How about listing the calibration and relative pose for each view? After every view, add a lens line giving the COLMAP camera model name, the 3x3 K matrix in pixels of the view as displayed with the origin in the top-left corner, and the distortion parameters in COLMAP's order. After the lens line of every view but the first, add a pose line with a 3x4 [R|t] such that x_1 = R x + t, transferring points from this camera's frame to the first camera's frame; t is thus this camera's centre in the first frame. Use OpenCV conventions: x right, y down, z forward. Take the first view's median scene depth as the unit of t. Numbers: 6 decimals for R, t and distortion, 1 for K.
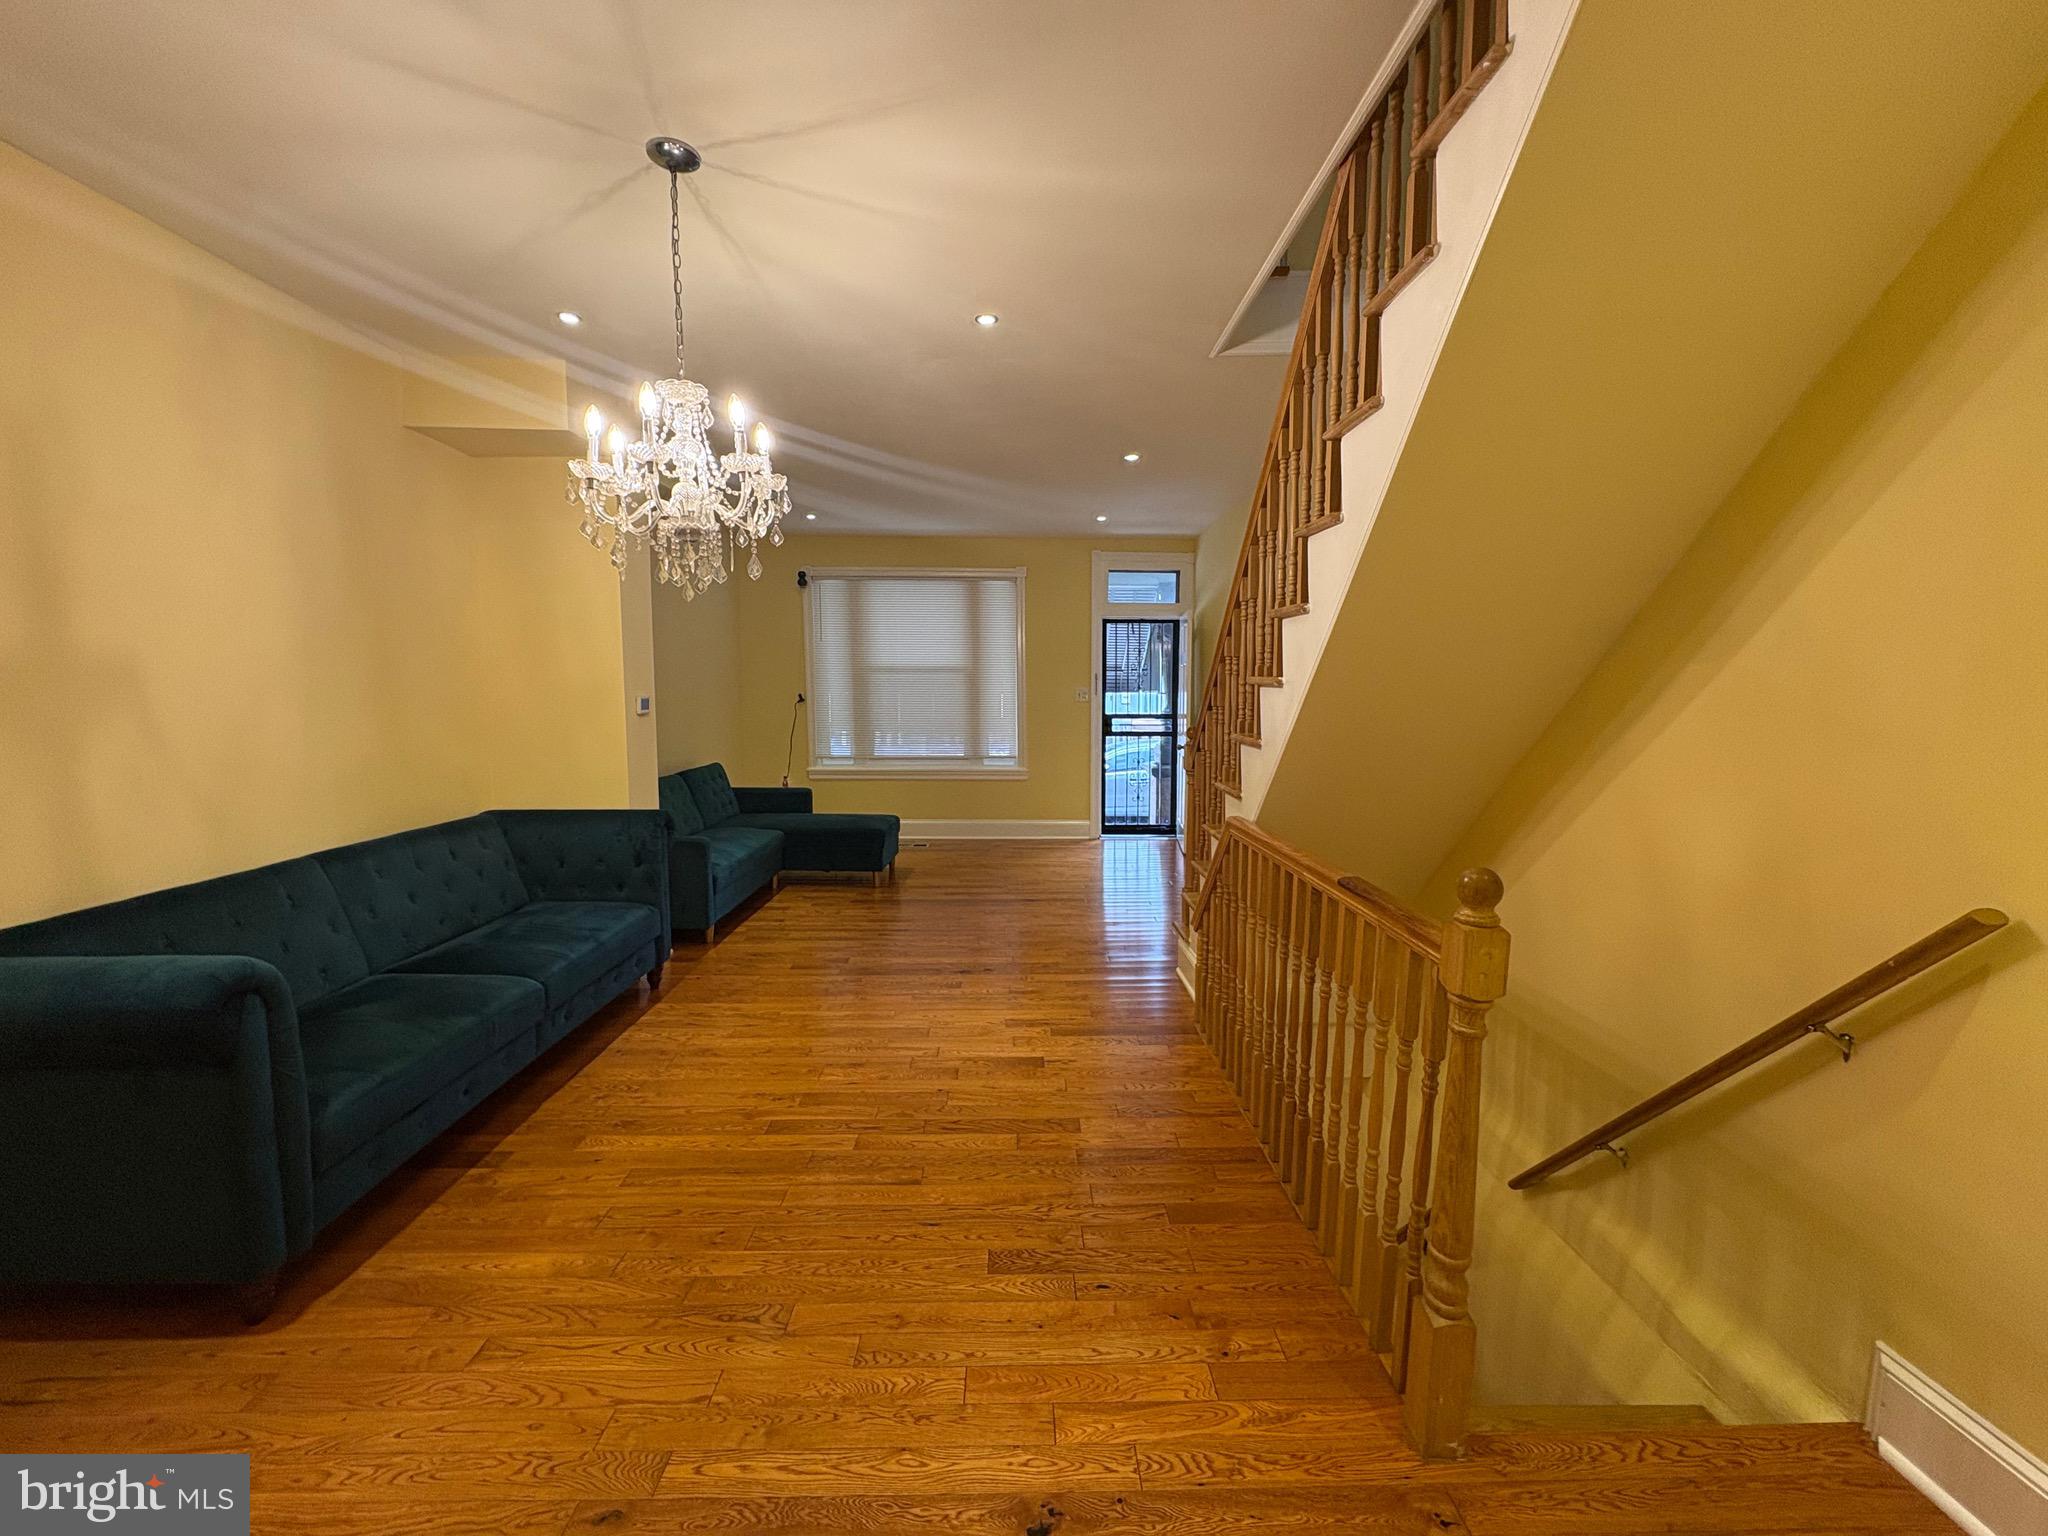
lens RADIAL K [[814.5, 0, 1020.3], [0, 814.5, 768.7], [0, 0, 1]] dist [0.001438, -0.000072]
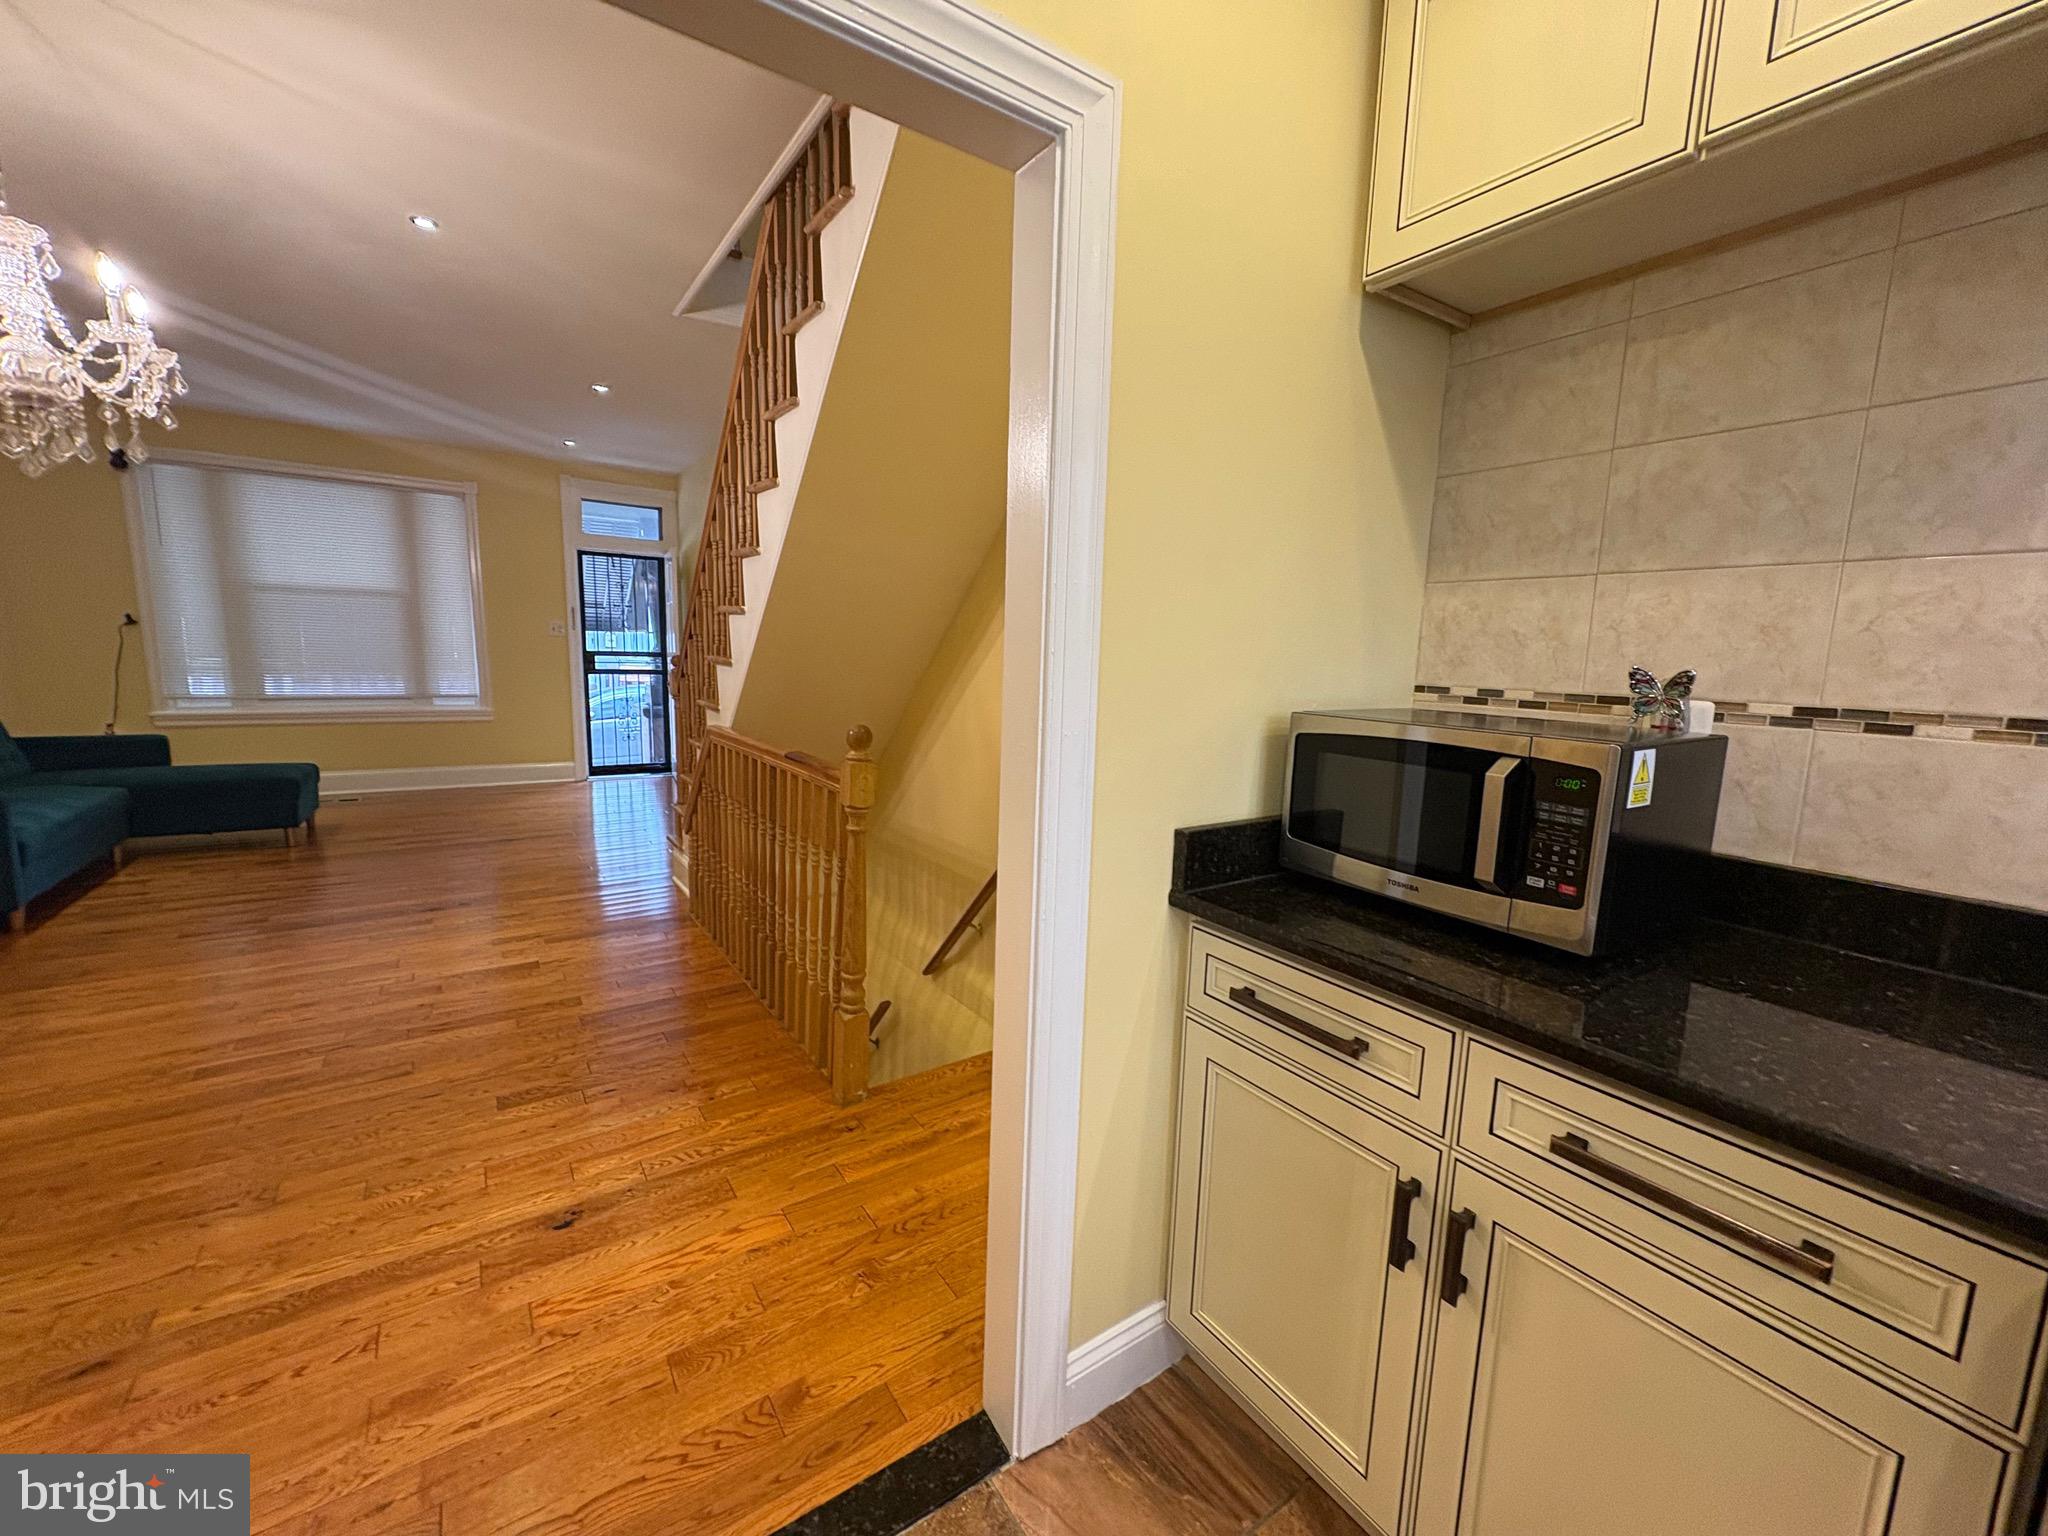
lens RADIAL K [[814.5, 0, 1022.6], [0, 814.5, 763.5], [0, 0, 1]] dist [0.001438, -0.000072]
pose [[0.829830, -0.055060, 0.555293, -0.027777], [0.024922, 0.997784, 0.061692, 0.058187], [-0.557460, -0.037355, 0.829363, -0.261353]]
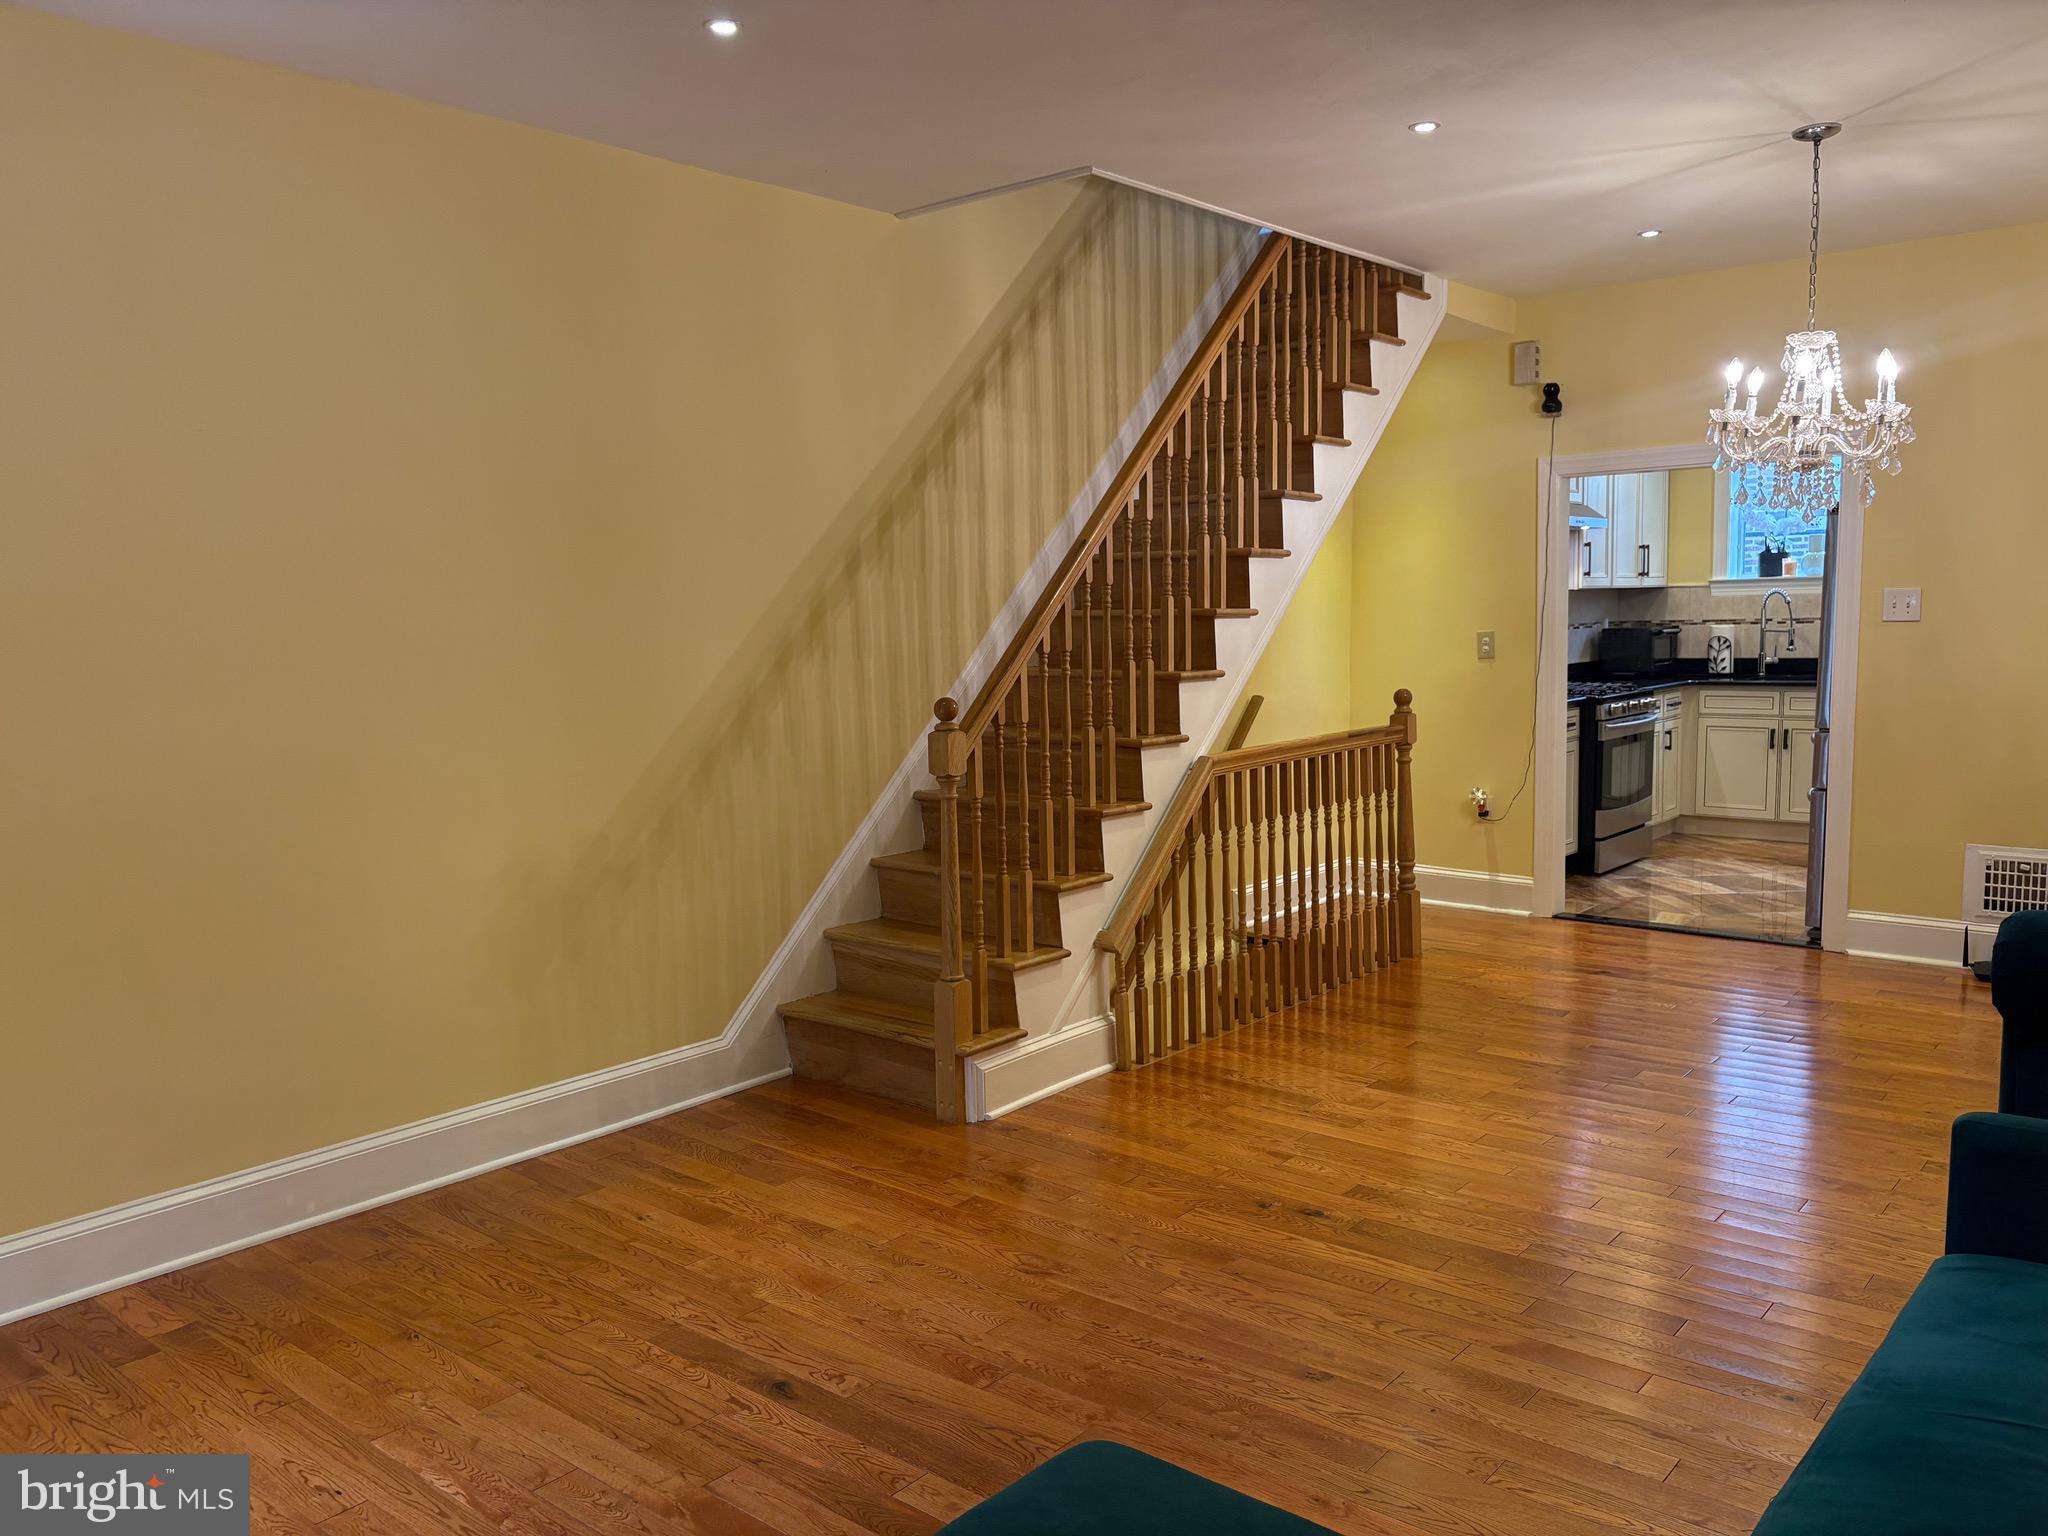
lens RADIAL K [[1547.1, 0, 1018.7], [0, 1547.1, 784.8], [0, 0, 1]] dist [0.013609, -0.017108]
pose [[-0.753959, -0.054718, 0.654638, -0.813241], [0.090758, 0.978292, 0.186298, -0.286303], [-0.650622, 0.199875, -0.732626, 2.695909]]
